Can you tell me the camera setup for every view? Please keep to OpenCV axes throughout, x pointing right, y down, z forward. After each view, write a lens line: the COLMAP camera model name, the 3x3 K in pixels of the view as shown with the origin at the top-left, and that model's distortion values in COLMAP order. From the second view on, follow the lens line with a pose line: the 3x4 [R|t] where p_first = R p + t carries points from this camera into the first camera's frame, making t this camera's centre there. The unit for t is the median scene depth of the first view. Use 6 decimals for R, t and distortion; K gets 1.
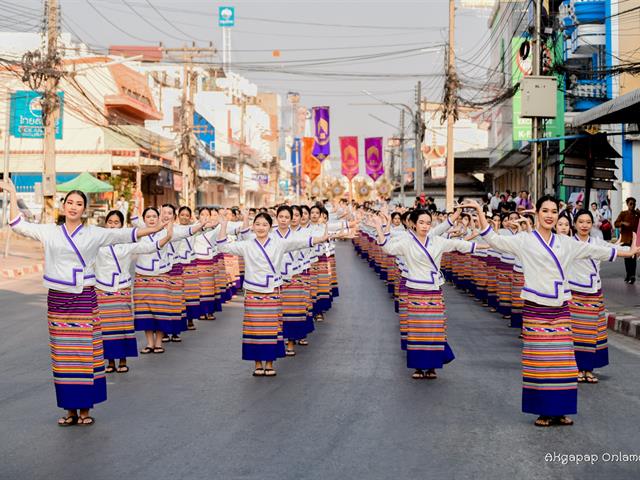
lens RADIAL K [[1881.6, 0, 320.0], [0, 1881.6, 240.0], [0, 0, 1]] dist [-0.107935, -1.757699]
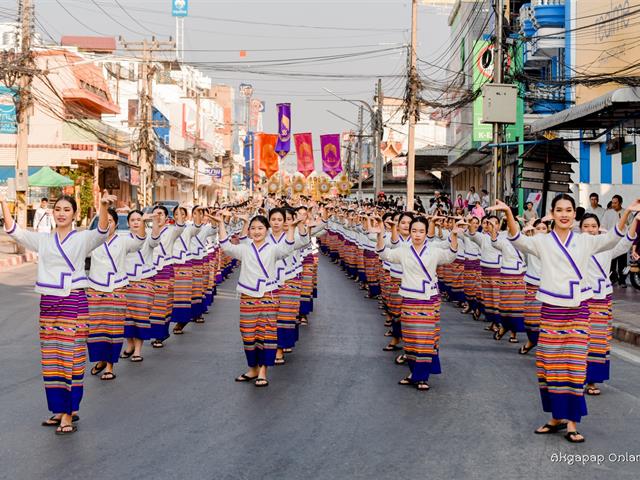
lens RADIAL K [[2131.6, 0, 320.0], [0, 2131.6, 240.0], [0, 0, 1]] dist [-0.070780, -4.337335]
pose [[0.999333, 0.010776, 0.034900, -0.019755], [-0.010851, 0.999939, 0.001946, -0.000664], [-0.034877, -0.002324, 0.999389, -0.150905]]
